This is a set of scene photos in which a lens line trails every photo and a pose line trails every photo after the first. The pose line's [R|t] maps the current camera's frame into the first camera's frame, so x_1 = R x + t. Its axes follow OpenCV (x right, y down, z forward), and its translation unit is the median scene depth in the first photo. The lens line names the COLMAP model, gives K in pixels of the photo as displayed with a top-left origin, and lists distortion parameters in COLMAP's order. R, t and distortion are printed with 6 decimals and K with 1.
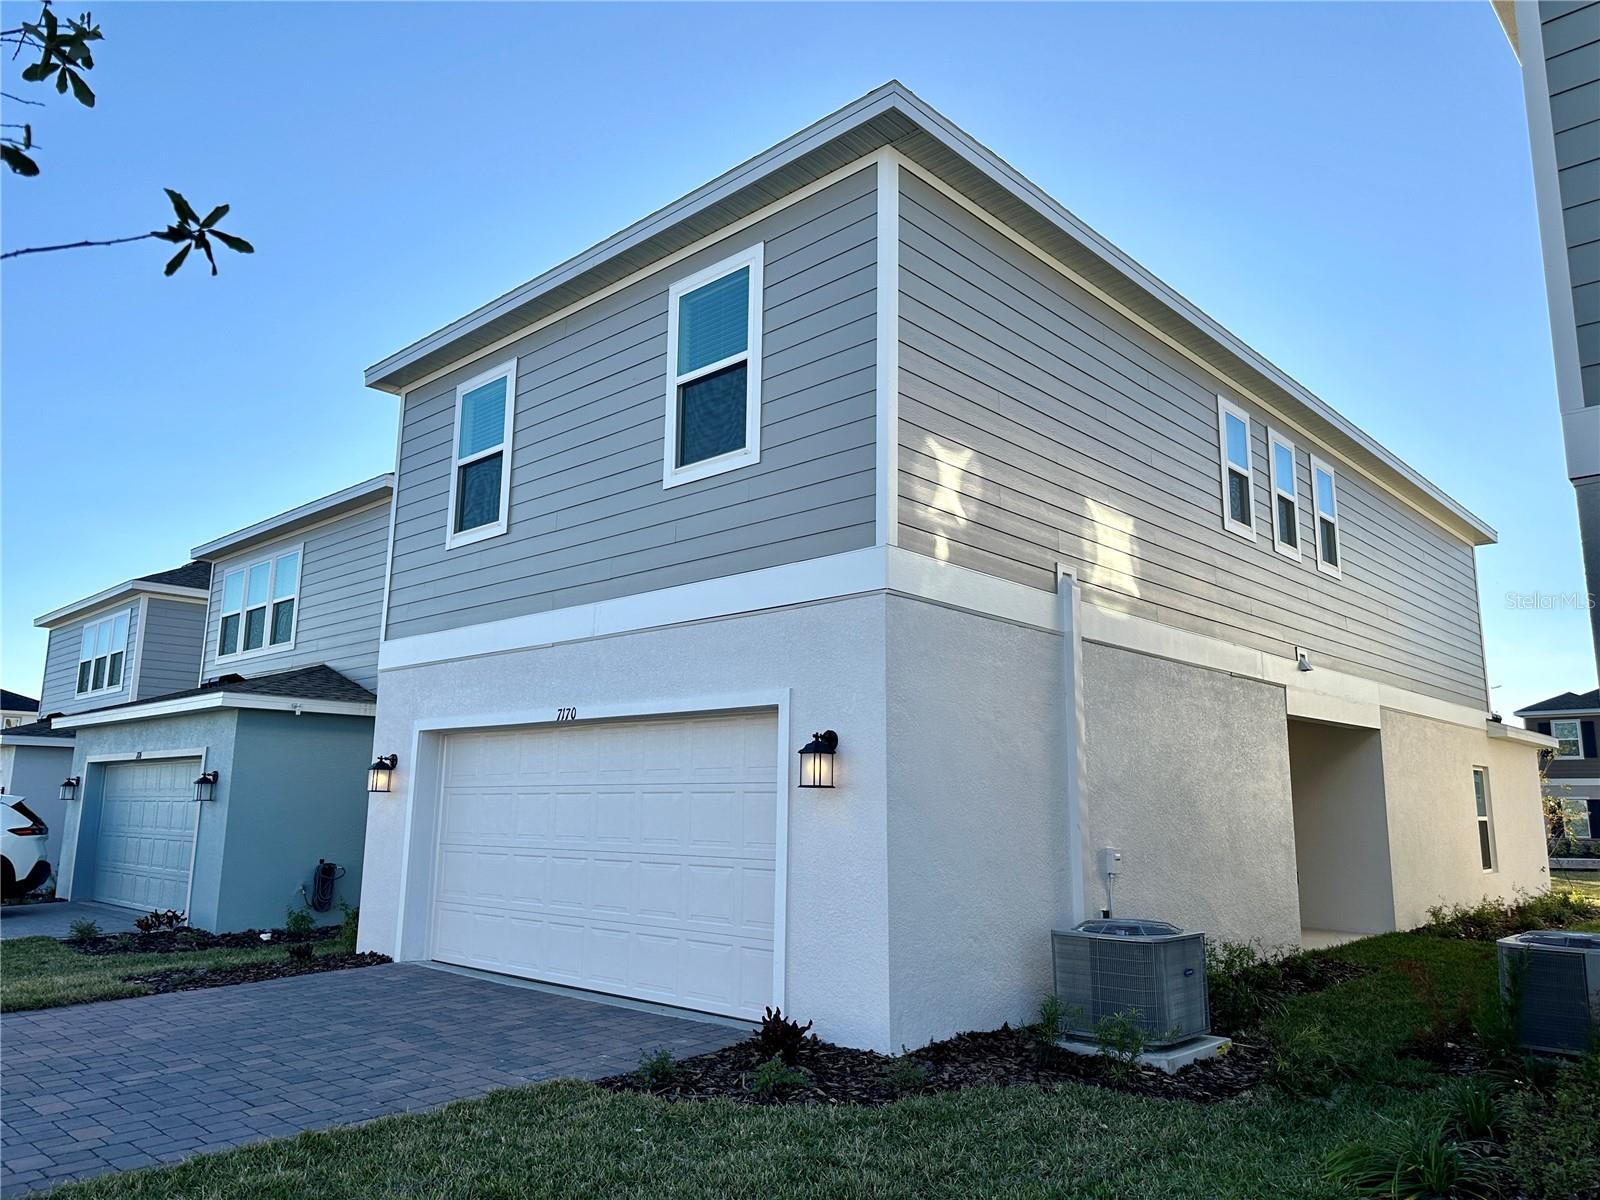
lens RADIAL K [[1132.5, 0, 800.7], [0, 1132.5, 604.0], [0, 0, 1]] dist [0.071339, -0.020668]
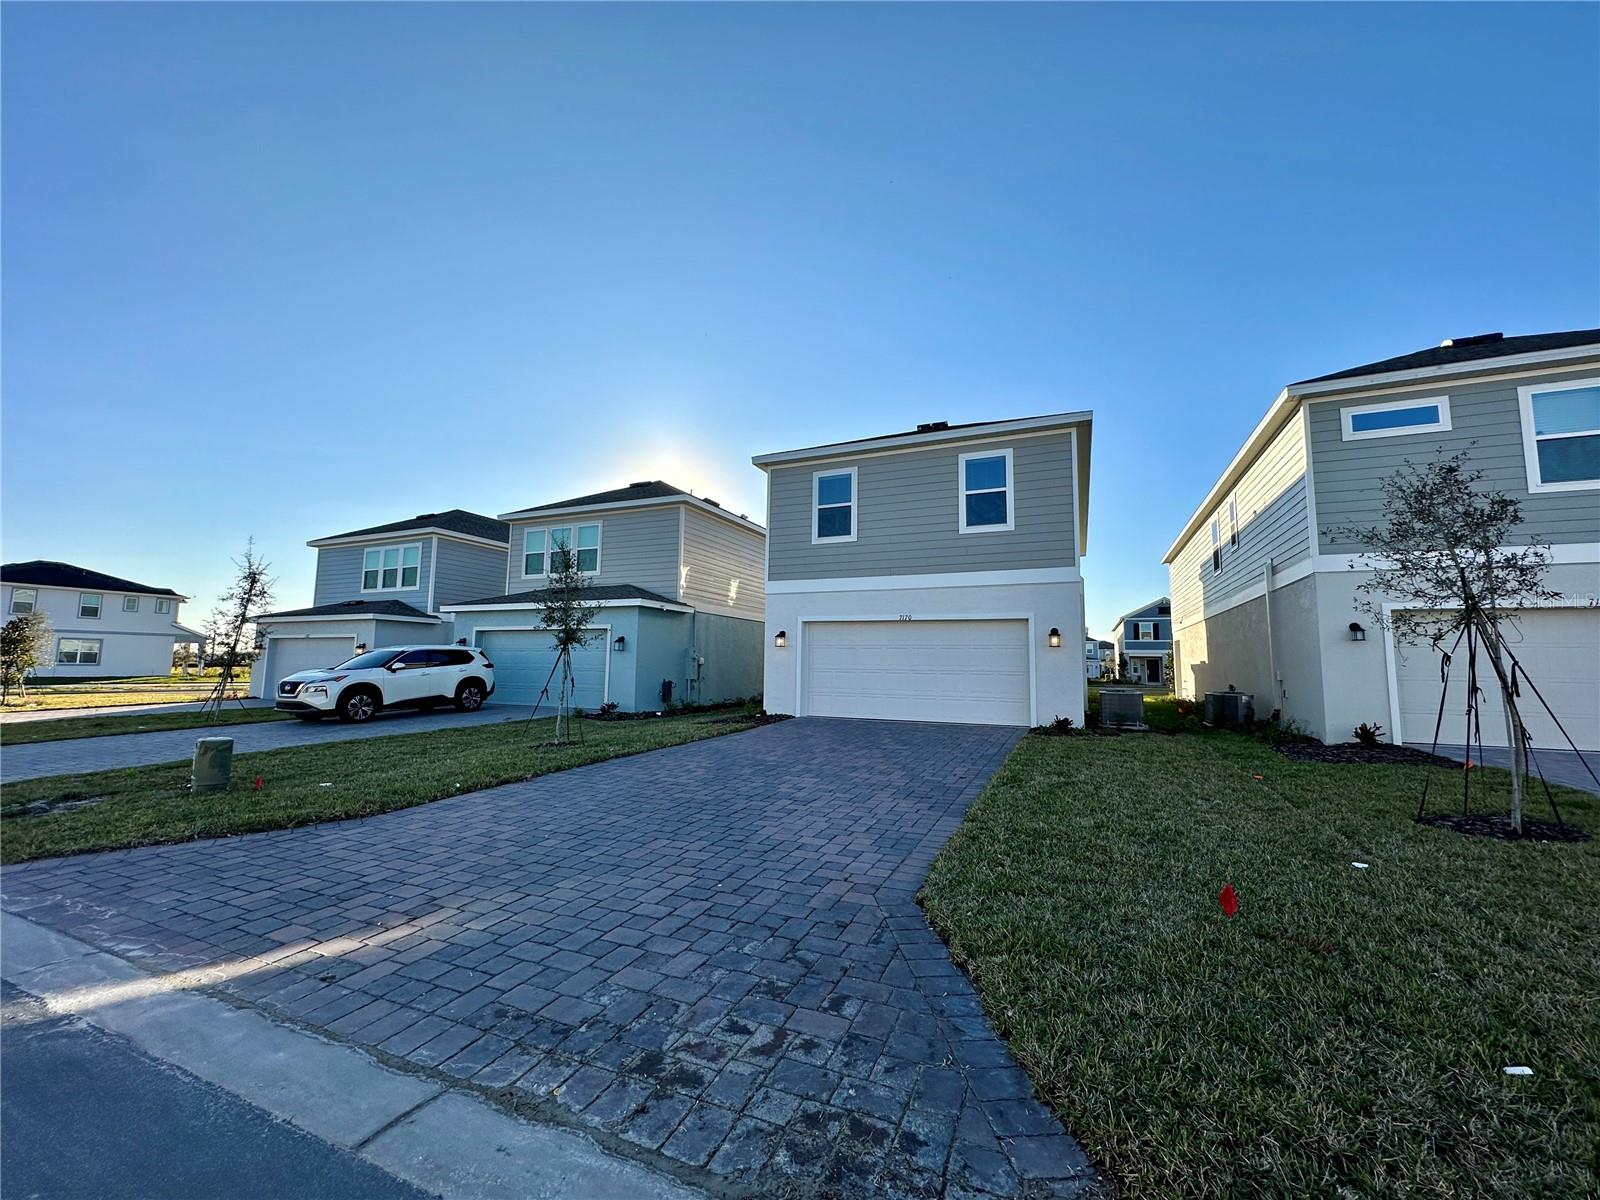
lens RADIAL K [[639.2, 0, 799.1], [0, 639.2, 598.5], [0, 0, 1]] dist [-0.002208, 0.000301]
pose [[0.939795, 0.031627, 0.340273, -0.909064], [-0.058743, 0.995838, 0.069680, -0.031867], [-0.336653, -0.085473, 0.937741, -0.258041]]
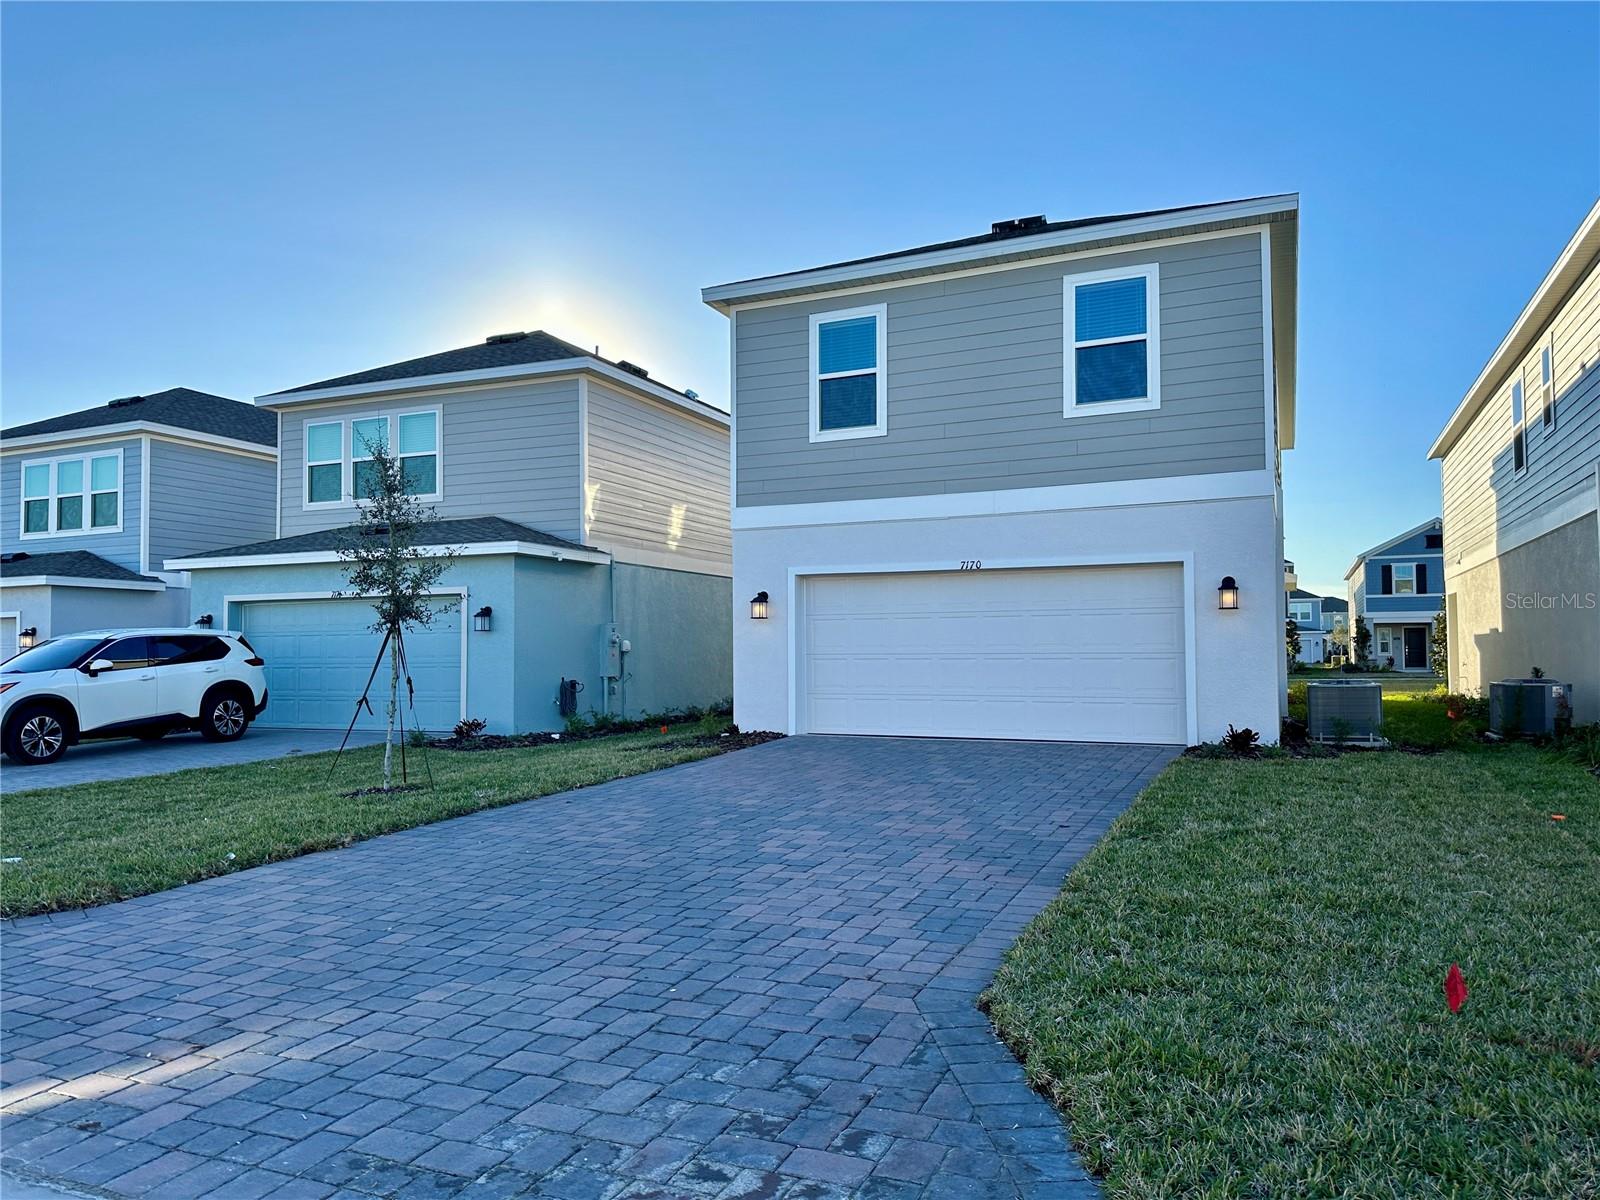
lens RADIAL K [[1132.5, 0, 787.0], [0, 1132.5, 609.2], [0, 0, 1]] dist [0.071339, -0.020668]
pose [[0.941410, -0.010304, 0.337106, -0.927661], [-0.037878, 0.989979, 0.136037, -0.038782], [-0.335129, -0.140835, 0.931587, -0.313811]]
